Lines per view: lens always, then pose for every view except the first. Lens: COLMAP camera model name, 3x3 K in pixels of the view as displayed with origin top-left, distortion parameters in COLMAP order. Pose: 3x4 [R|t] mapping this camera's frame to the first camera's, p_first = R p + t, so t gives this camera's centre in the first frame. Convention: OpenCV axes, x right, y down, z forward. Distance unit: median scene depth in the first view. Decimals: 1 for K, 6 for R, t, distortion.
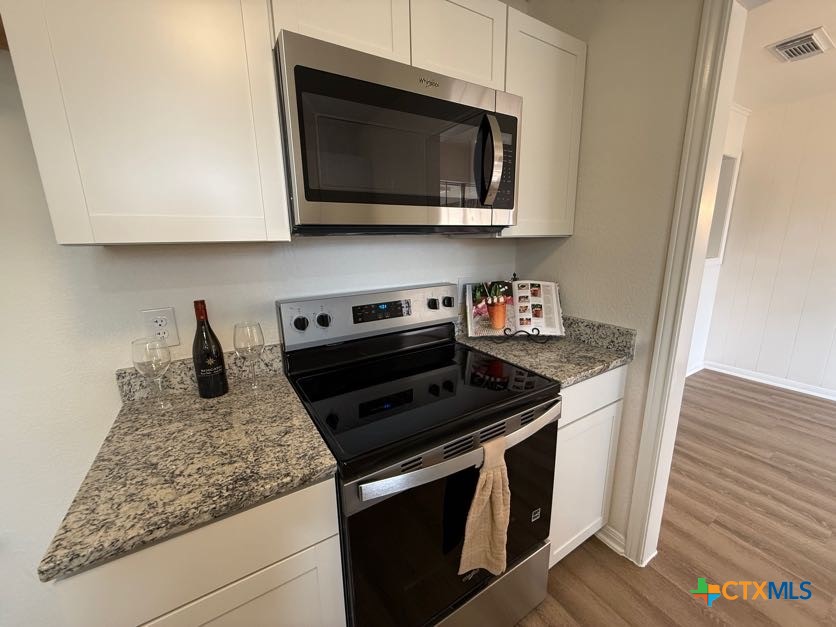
lens RADIAL K [[333.6, 0, 415.7], [0, 333.6, 313.7], [0, 0, 1]] dist [-0.000159, 0.000393]
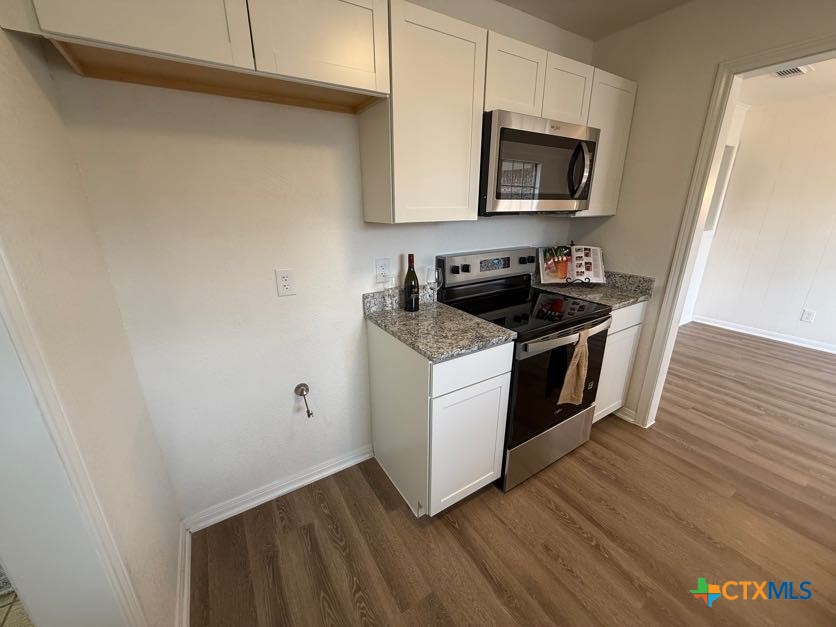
lens RADIAL K [[333.6, 0, 415.7], [0, 333.6, 313.7], [0, 0, 1]] dist [-0.000159, 0.000393]
pose [[0.999747, 0.009156, 0.020521, -0.438855], [-0.011099, 0.995258, 0.096639, 0.066559], [-0.019539, -0.096842, 0.995108, -0.492199]]
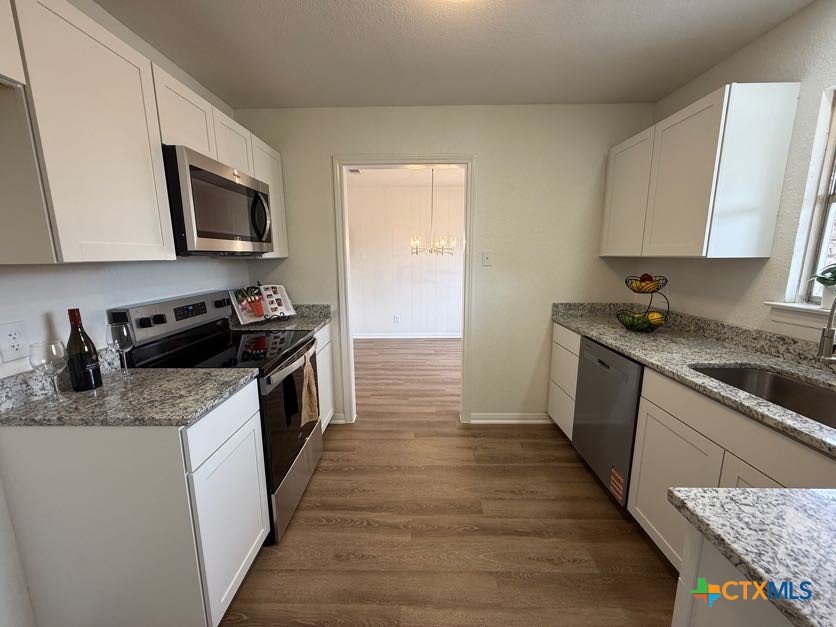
lens RADIAL K [[333.6, 0, 415.7], [0, 333.6, 313.7], [0, 0, 1]] dist [-0.000159, 0.000393]
pose [[0.530706, -0.133044, 0.837048, -0.670492], [0.181267, 0.982569, 0.041247, 0.101433], [-0.827945, 0.129839, 0.545572, -0.454778]]
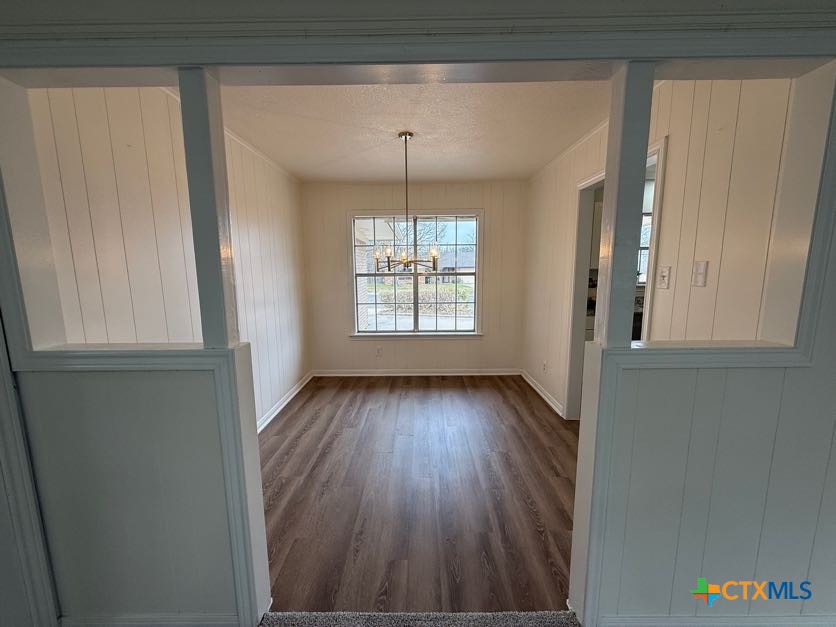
lens RADIAL K [[333.6, 0, 415.7], [0, 333.6, 313.7], [0, 0, 1]] dist [-0.000159, 0.000393]
pose [[-0.850006, -0.048402, 0.524545, 0.774042], [0.138940, 0.939909, 0.311876, -0.583087], [-0.508120, 0.337976, -0.792203, 2.382519]]
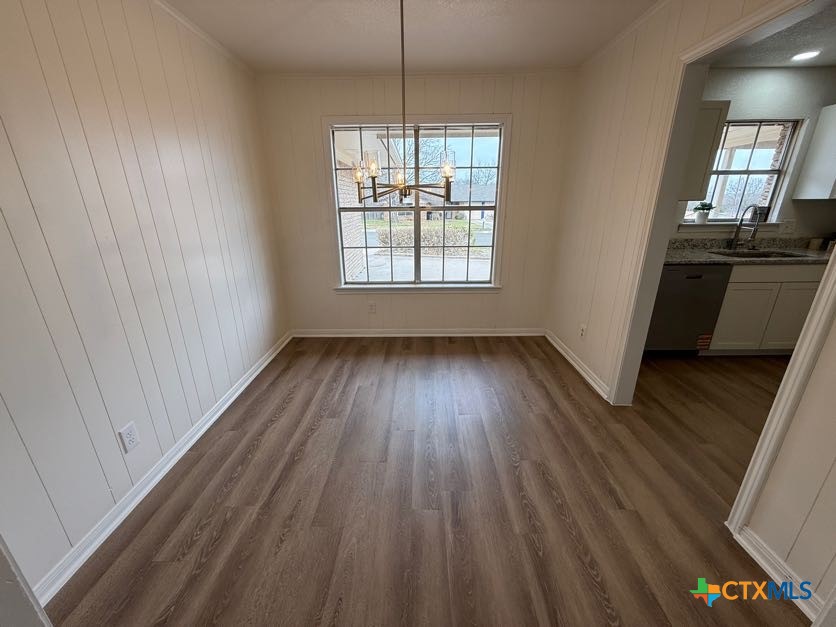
lens RADIAL K [[333.6, 0, 415.7], [0, 333.6, 313.7], [0, 0, 1]] dist [-0.000159, 0.000393]
pose [[-0.848714, -0.145050, 0.508572, 1.090590], [0.139348, 0.866334, 0.479633, -0.459468], [-0.510163, 0.477940, -0.715057, 1.894655]]
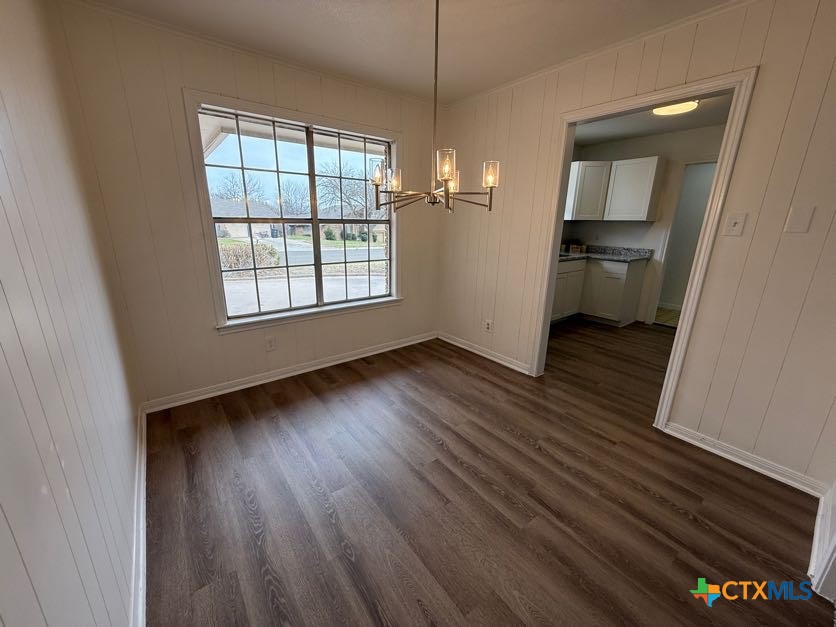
lens RADIAL K [[333.6, 0, 415.7], [0, 333.6, 313.7], [0, 0, 1]] dist [-0.000159, 0.000393]
pose [[-0.993722, 0.031700, -0.107297, 1.960013], [-0.023269, 0.879496, 0.475336, -0.458778], [0.109436, 0.474848, -0.873237, 1.977324]]
